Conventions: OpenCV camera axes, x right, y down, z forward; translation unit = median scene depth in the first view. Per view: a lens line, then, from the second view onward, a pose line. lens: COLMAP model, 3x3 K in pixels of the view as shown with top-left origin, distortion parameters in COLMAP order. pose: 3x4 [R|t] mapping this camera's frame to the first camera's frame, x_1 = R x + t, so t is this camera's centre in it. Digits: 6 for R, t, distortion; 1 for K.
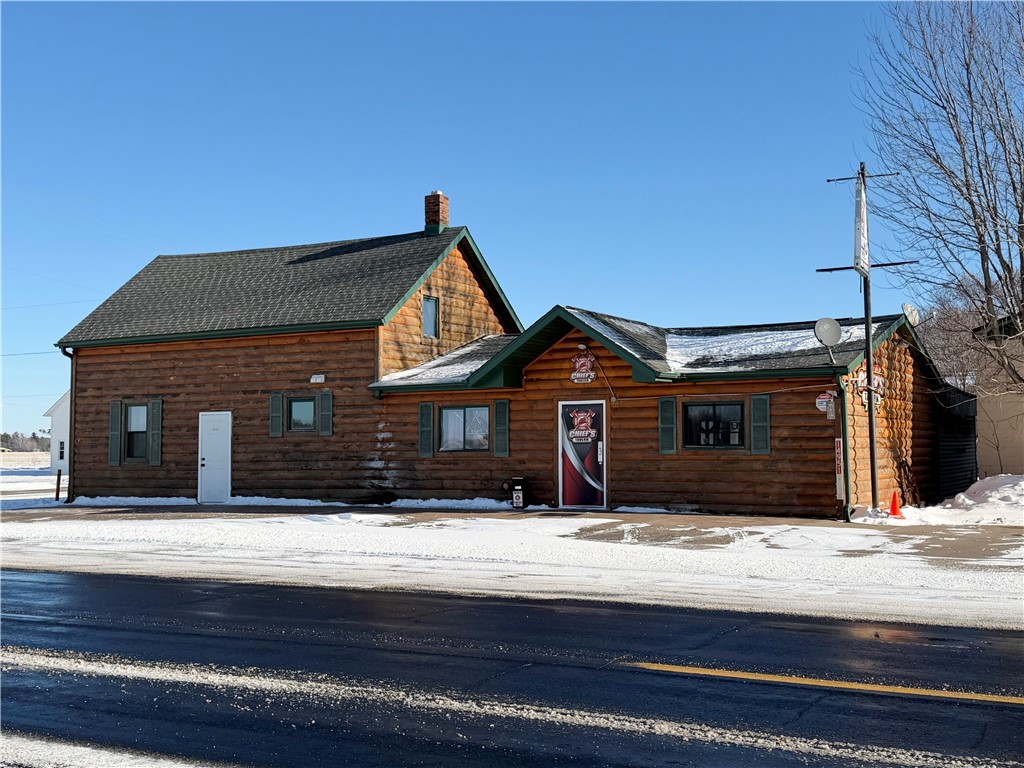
lens RADIAL K [[1243.7, 0, 512.0], [0, 1243.7, 384.0], [0, 0, 1]] dist [-0.015465, 0.008000]
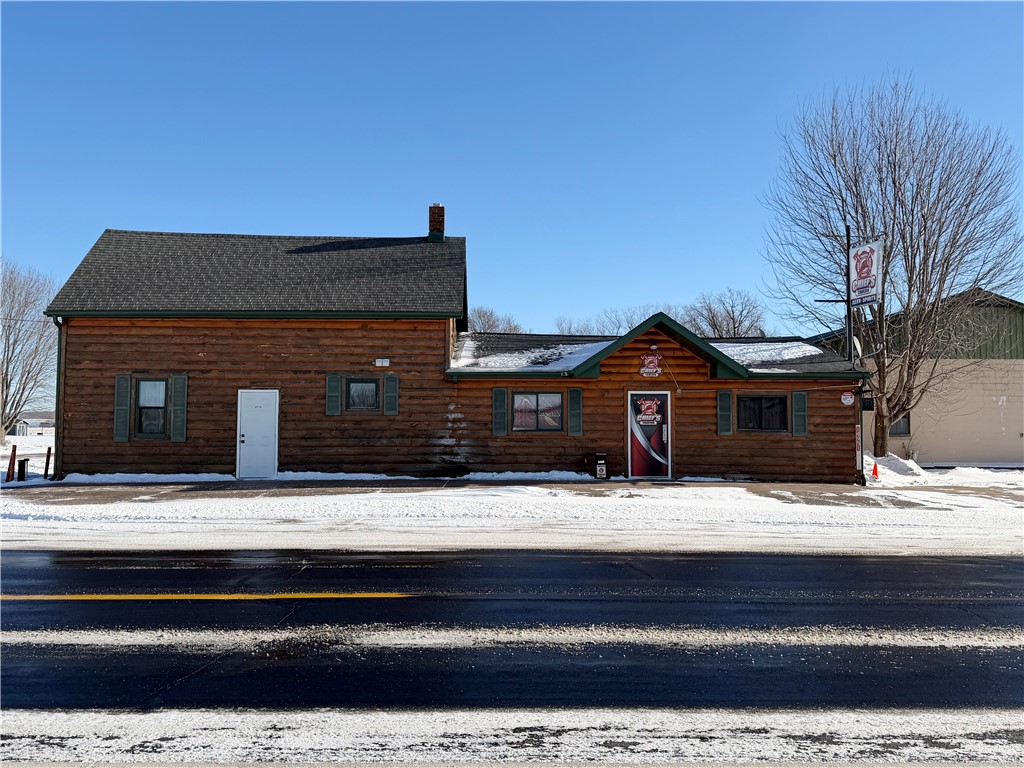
lens RADIAL K [[933.9, 0, 512.0], [0, 933.9, 384.0], [0, 0, 1]] dist [0.015727, -0.002423]
pose [[0.866390, 0.035093, 0.498133, -0.467186], [-0.037683, 0.999278, -0.004858, 0.014309], [-0.497944, -0.014563, 0.867087, 0.237066]]
